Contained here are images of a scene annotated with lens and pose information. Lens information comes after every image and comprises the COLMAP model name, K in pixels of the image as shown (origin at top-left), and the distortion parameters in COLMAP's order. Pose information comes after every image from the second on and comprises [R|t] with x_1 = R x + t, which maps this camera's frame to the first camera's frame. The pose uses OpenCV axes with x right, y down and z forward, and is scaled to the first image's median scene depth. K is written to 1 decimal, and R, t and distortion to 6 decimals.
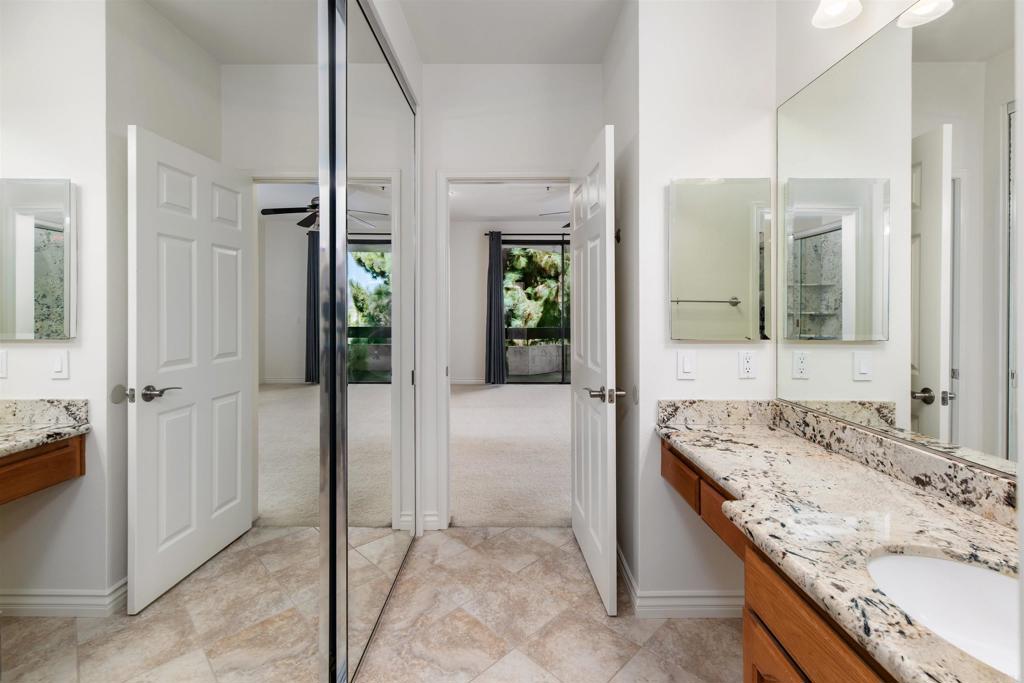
lens RADIAL K [[456.2, 0, 510.3], [0, 456.2, 307.2], [0, 0, 1]] dist [0.002893, -0.000002]
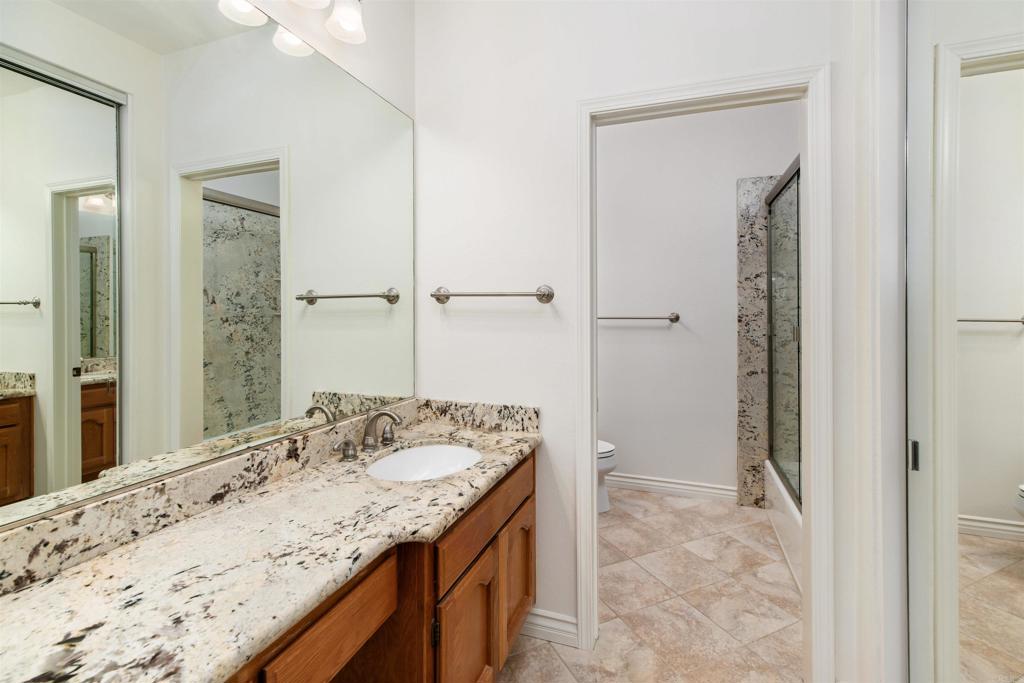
lens RADIAL K [[463.6, 0, 511.1], [0, 463.6, 287.1], [0, 0, 1]] dist [0.002667, -0.000007]
pose [[-0.939321, 0.013086, 0.342790, 0.001598], [-0.006568, 0.998403, -0.056113, 0.001506], [-0.342977, -0.054960, -0.937735, 1.838120]]
